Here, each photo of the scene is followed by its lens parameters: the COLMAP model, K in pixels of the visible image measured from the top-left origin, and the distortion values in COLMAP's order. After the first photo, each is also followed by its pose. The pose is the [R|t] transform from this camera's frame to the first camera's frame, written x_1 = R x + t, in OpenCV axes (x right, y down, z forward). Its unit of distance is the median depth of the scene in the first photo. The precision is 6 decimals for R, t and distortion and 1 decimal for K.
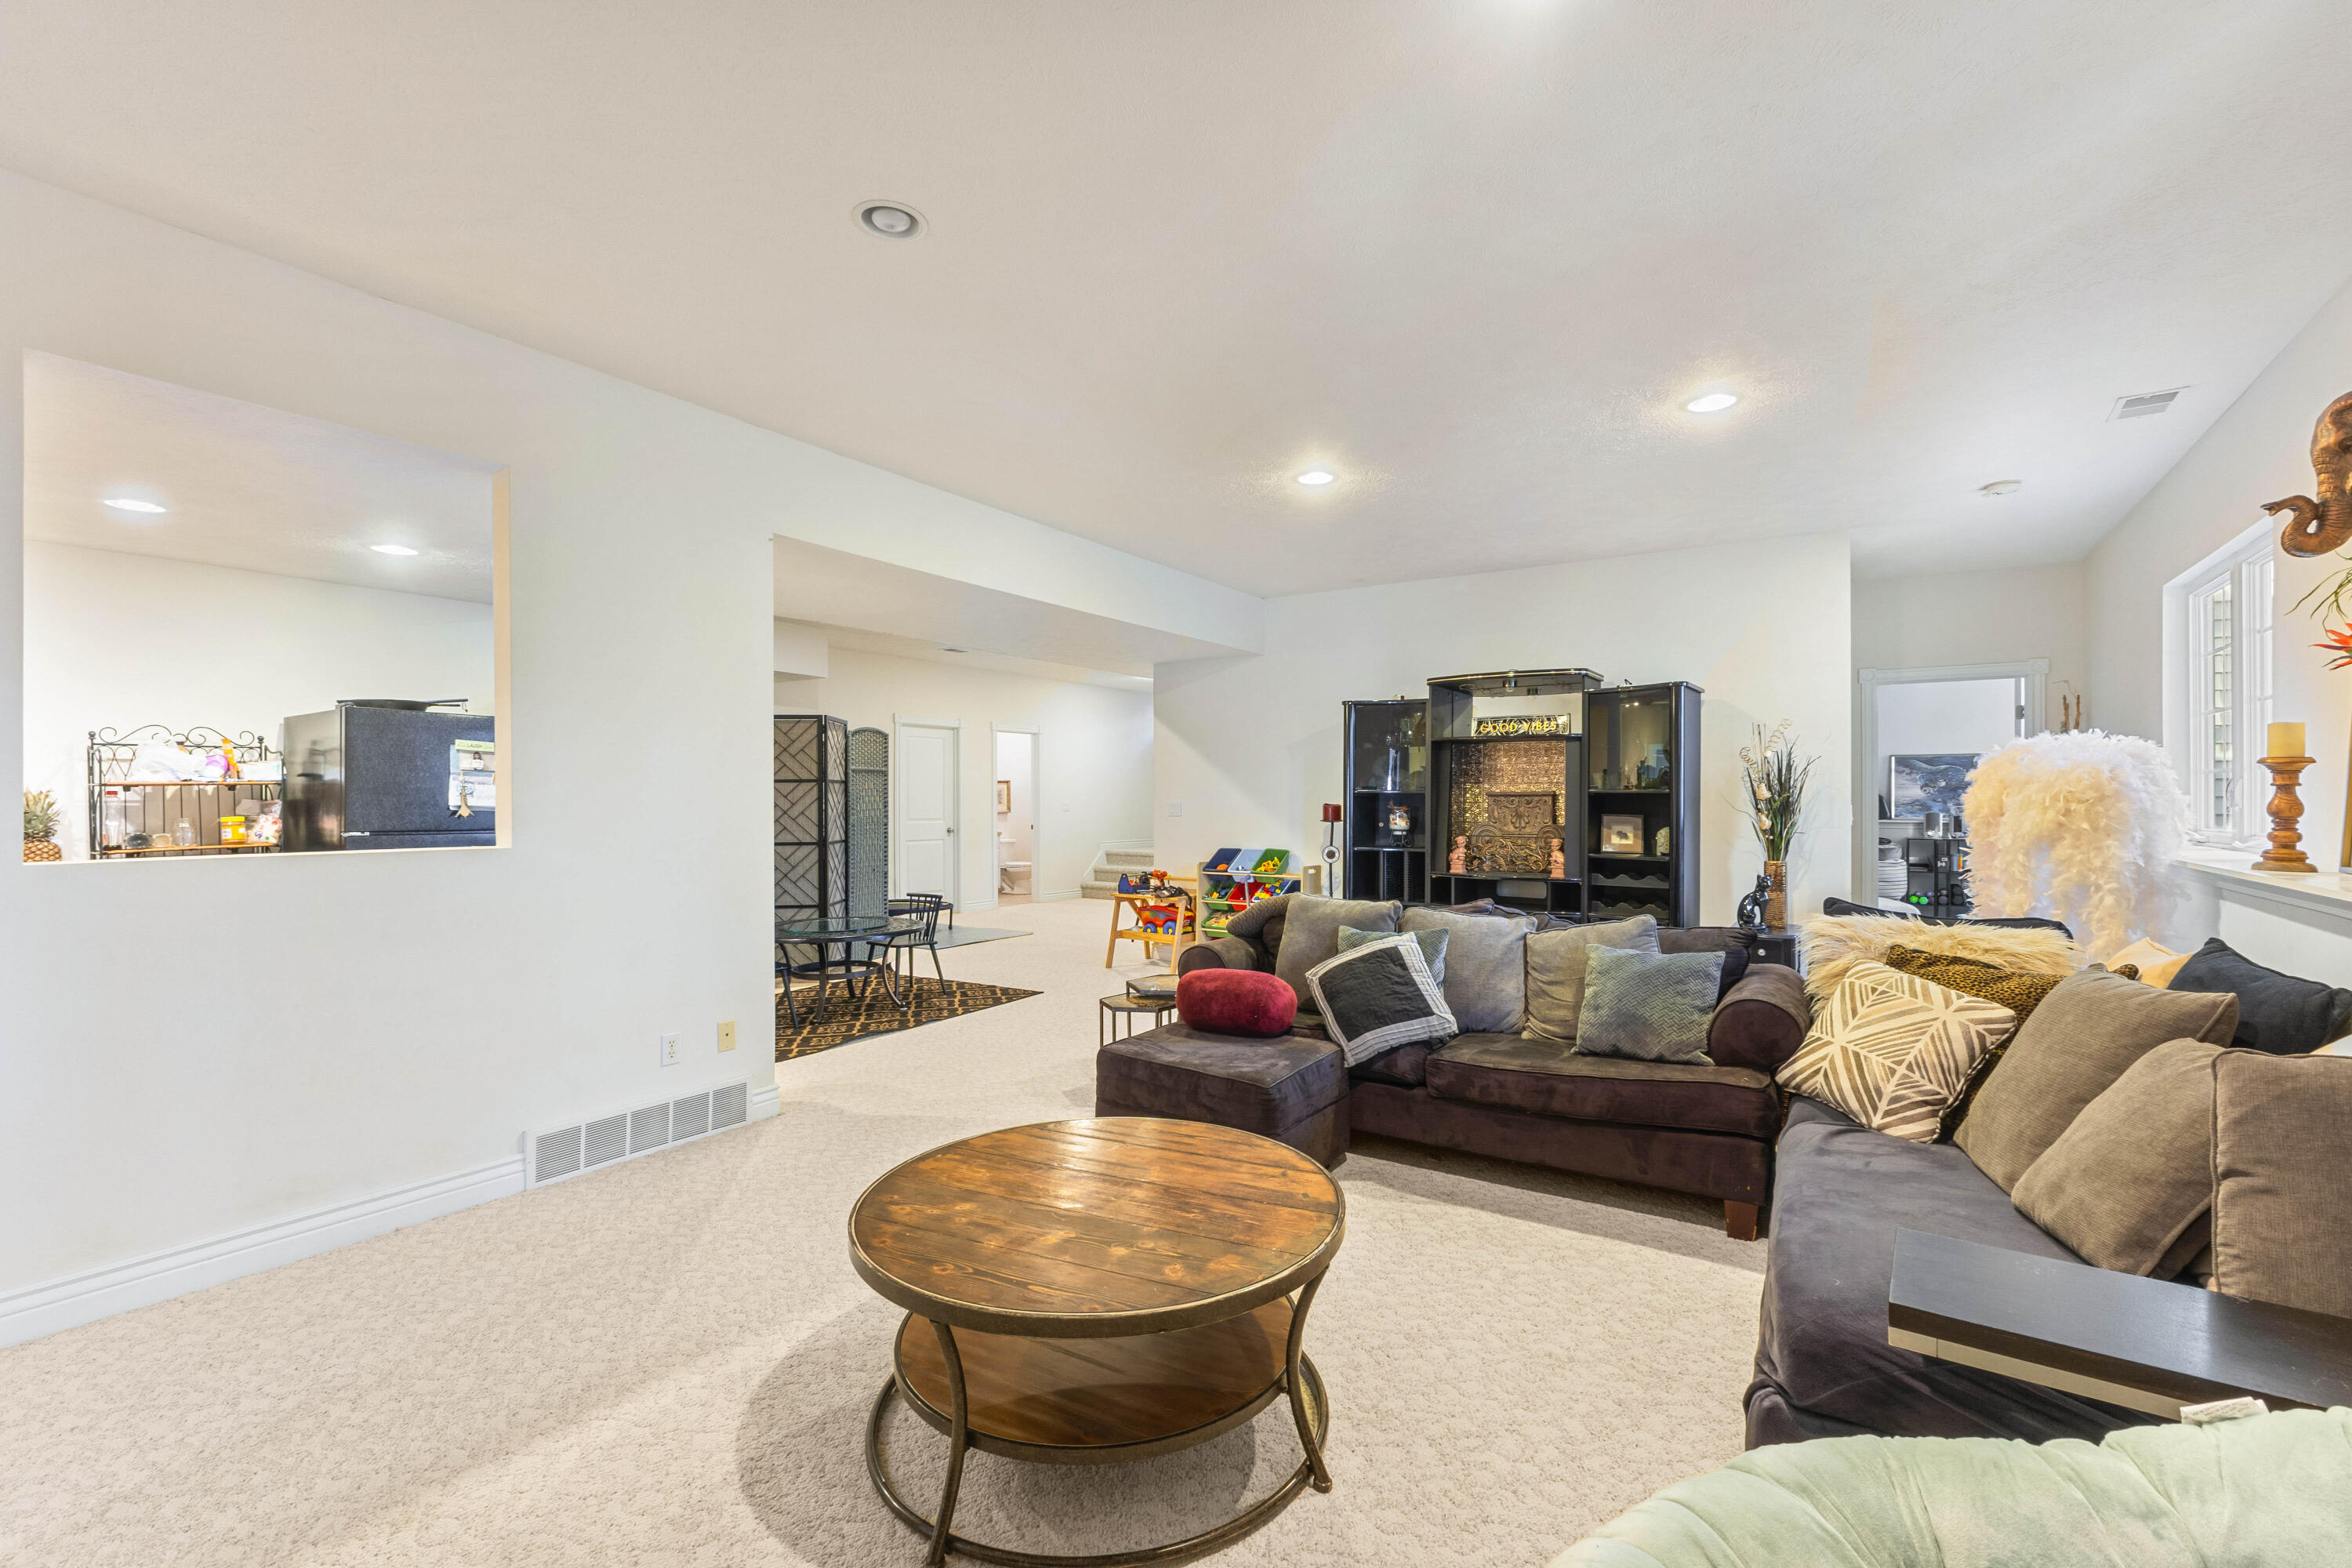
lens RADIAL K [[1020.6, 0, 1185.2], [0, 1020.6, 791.6], [0, 0, 1]] dist [0.000397, -0.000130]
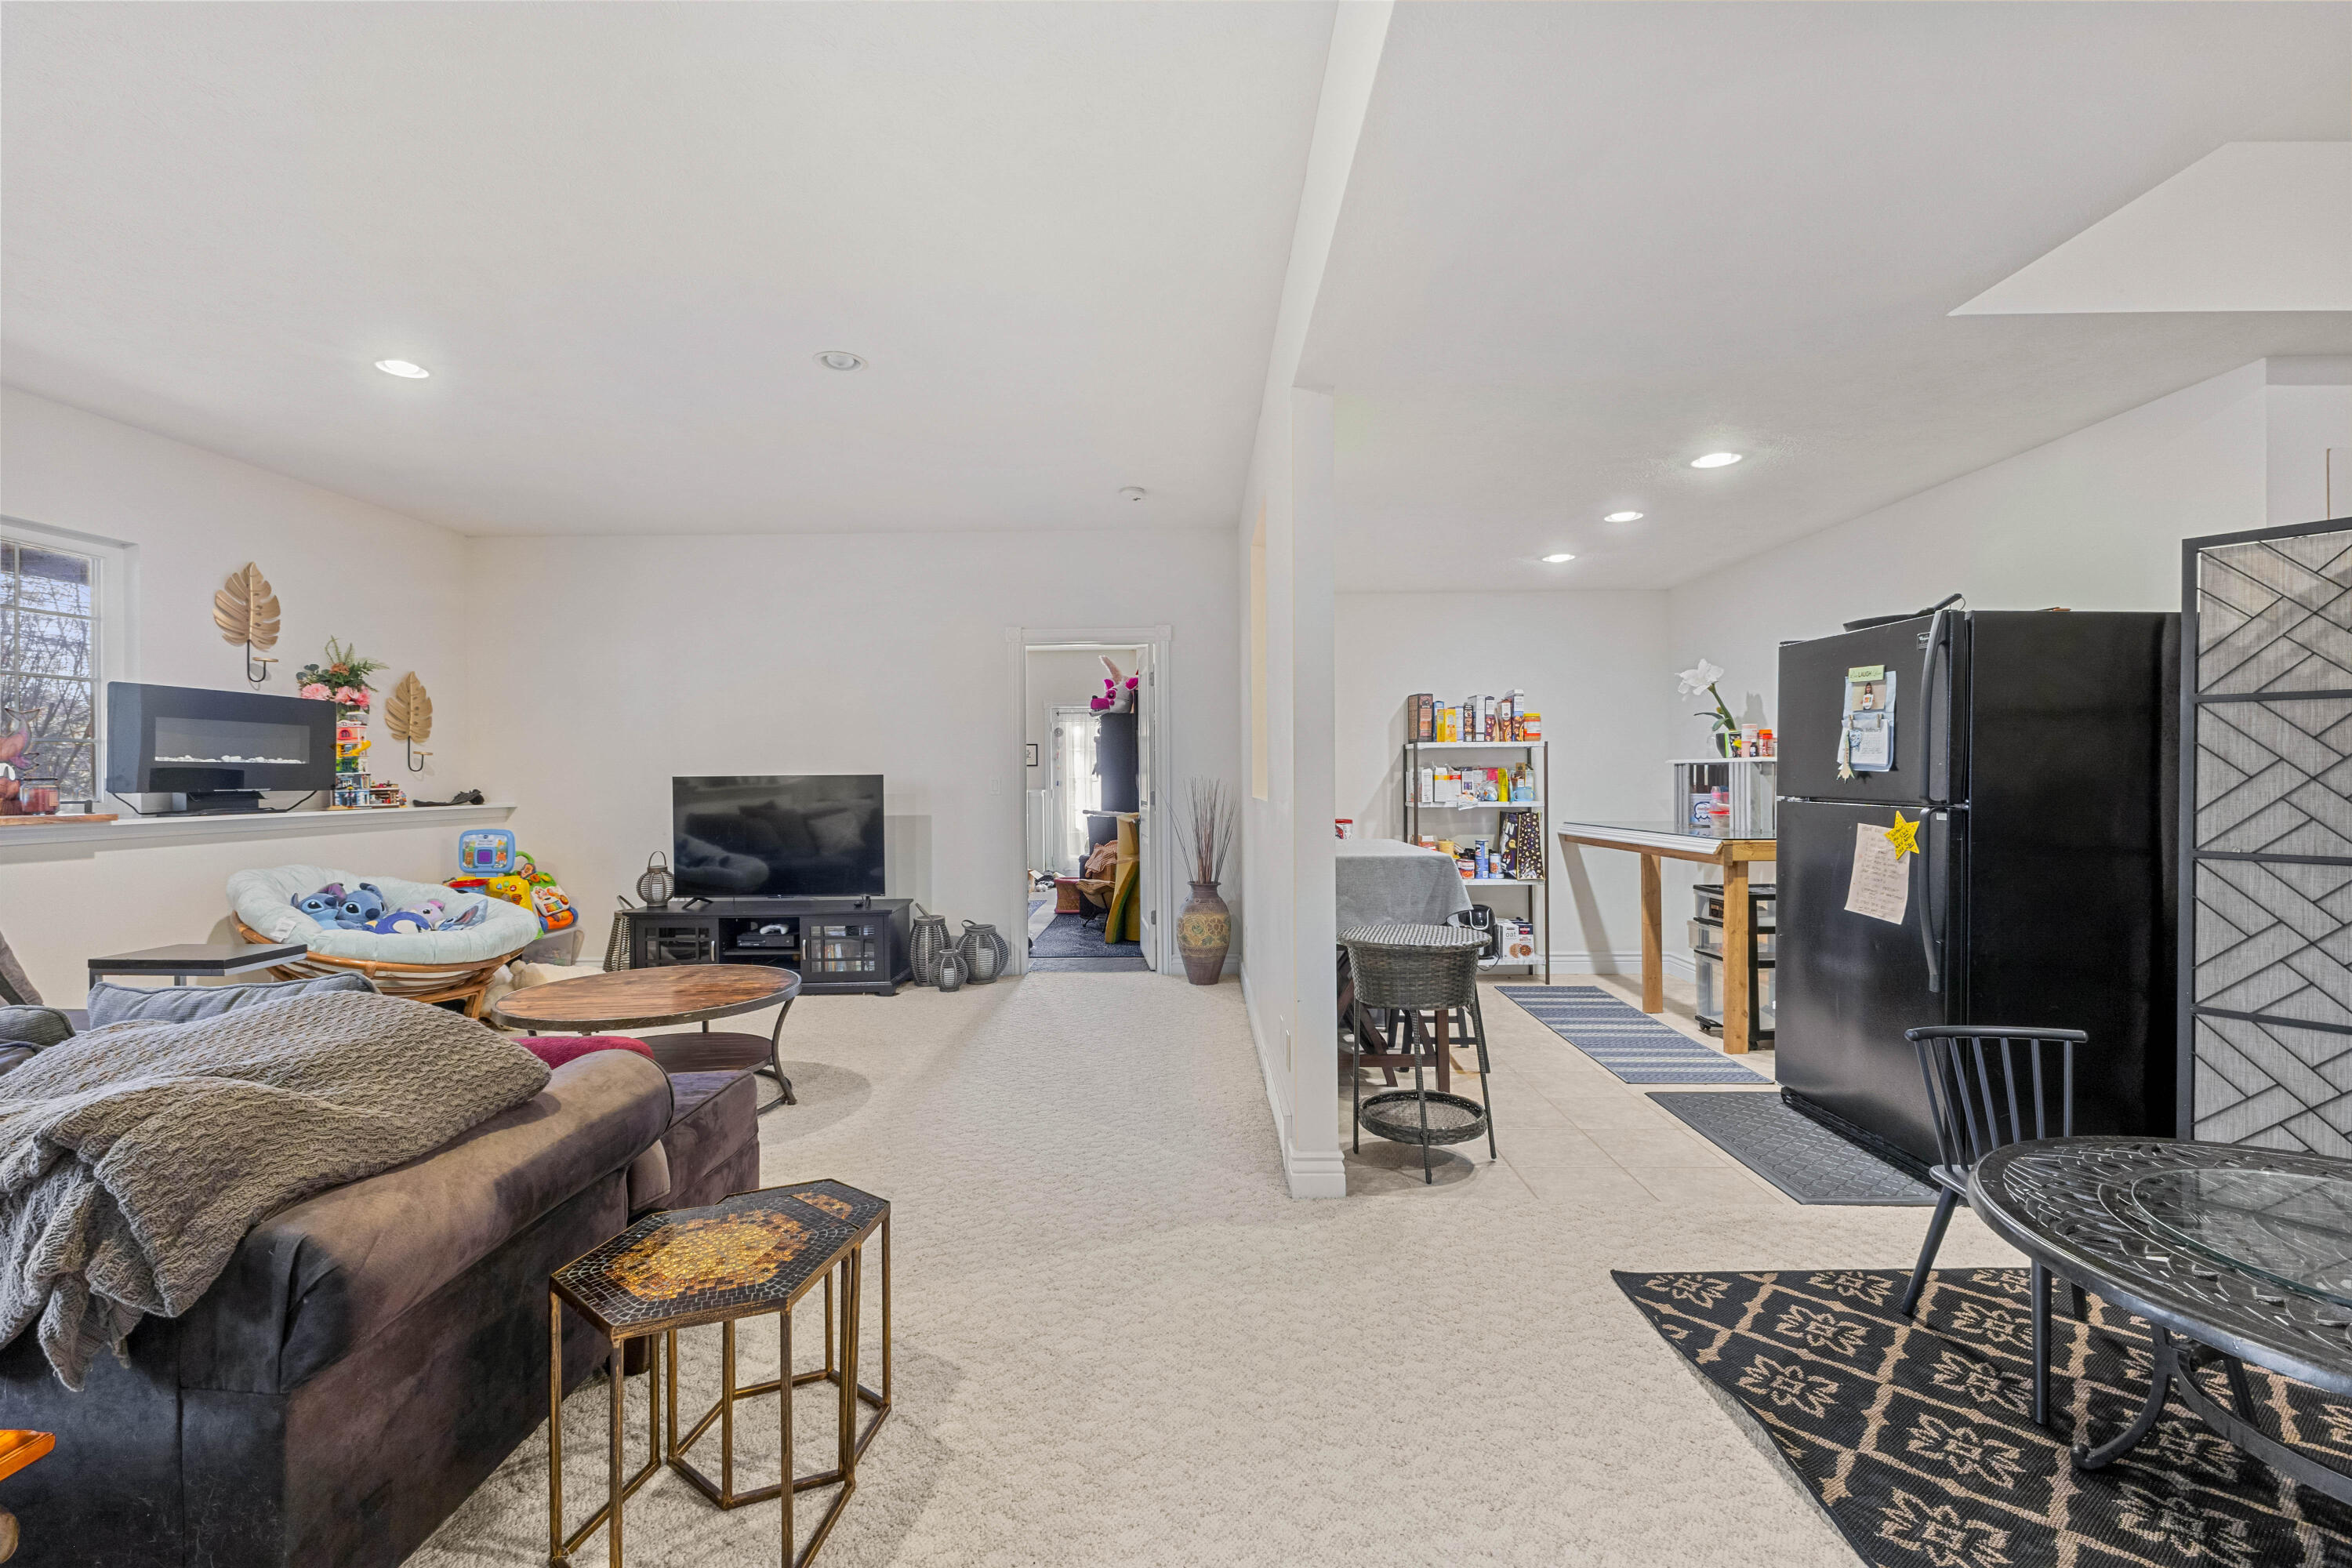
lens RADIAL K [[1020.6, 0, 1185.2], [0, 1020.6, 791.6], [0, 0, 1]] dist [0.000397, -0.000130]
pose [[-0.847752, 0.019332, -0.530040, 0.037223], [0.018131, 0.999808, 0.007466, 0.018915], [0.530082, -0.003281, -0.847940, 1.332742]]
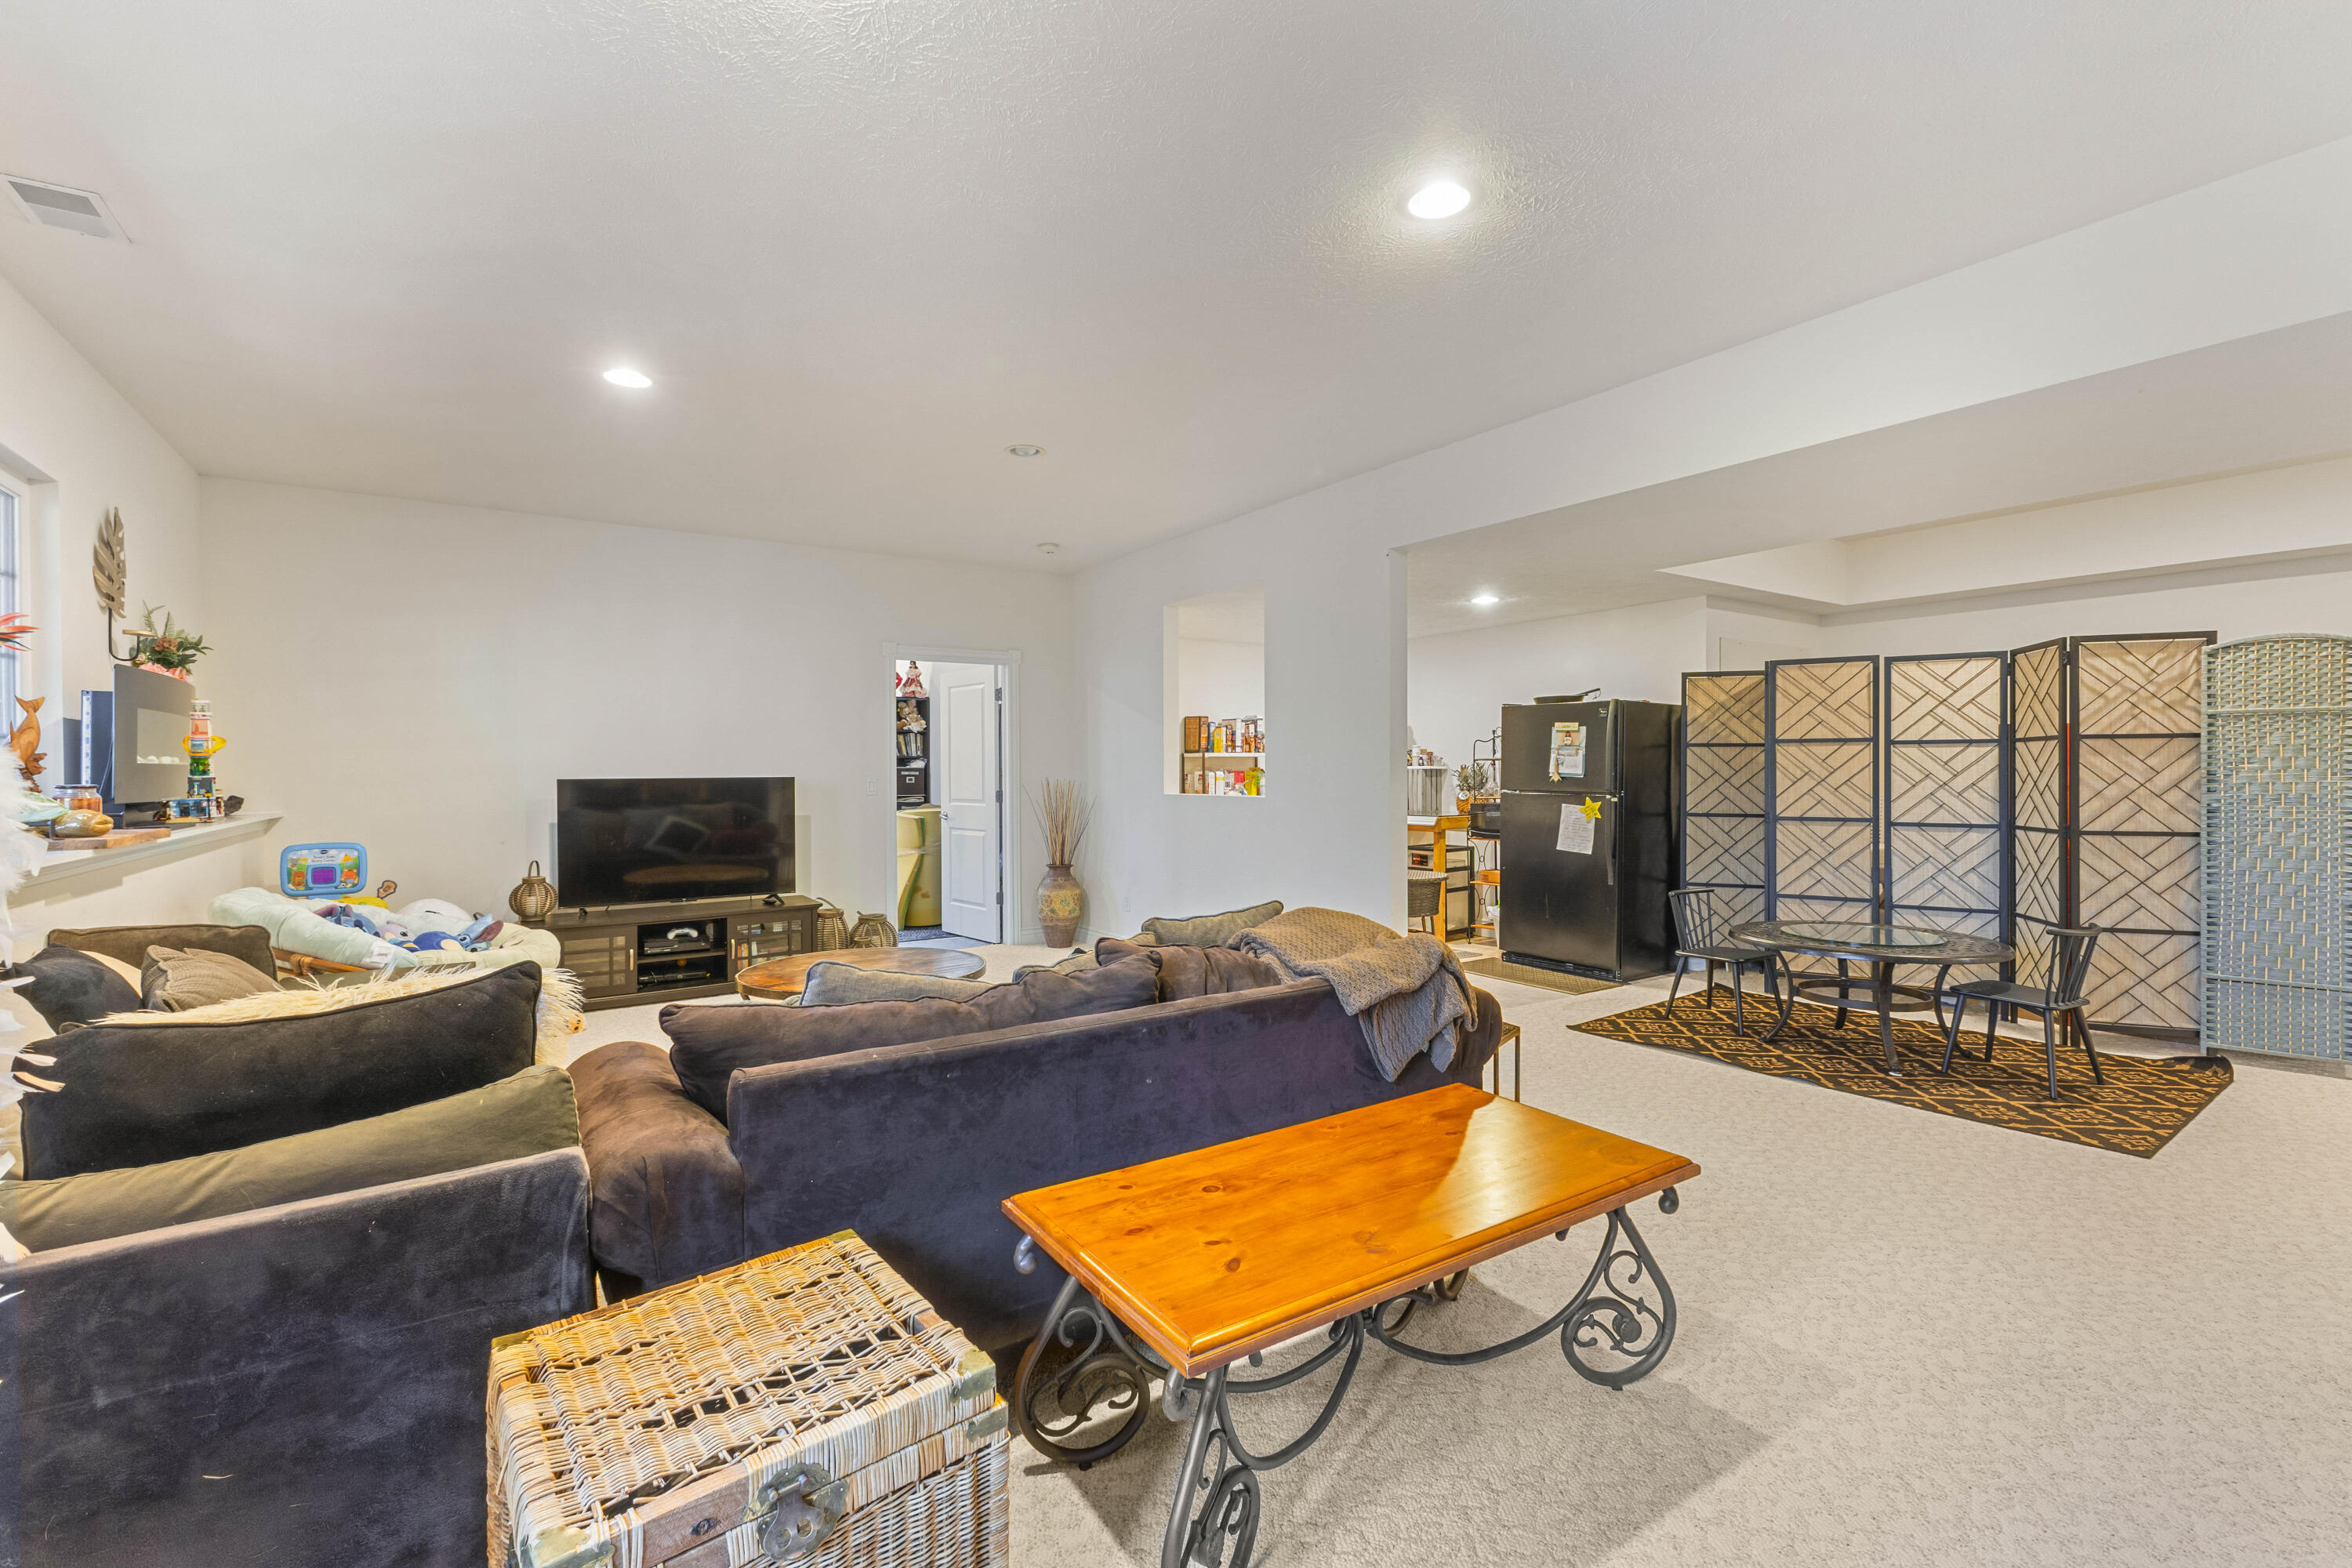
lens RADIAL K [[1020.6, 0, 1185.2], [0, 1020.6, 791.6], [0, 0, 1]] dist [0.000397, -0.000130]
pose [[-0.385335, 0.027463, -0.922368, 0.687865], [0.018005, 0.999591, 0.022241, -0.000160], [0.922601, -0.008037, -0.385671, 1.054802]]
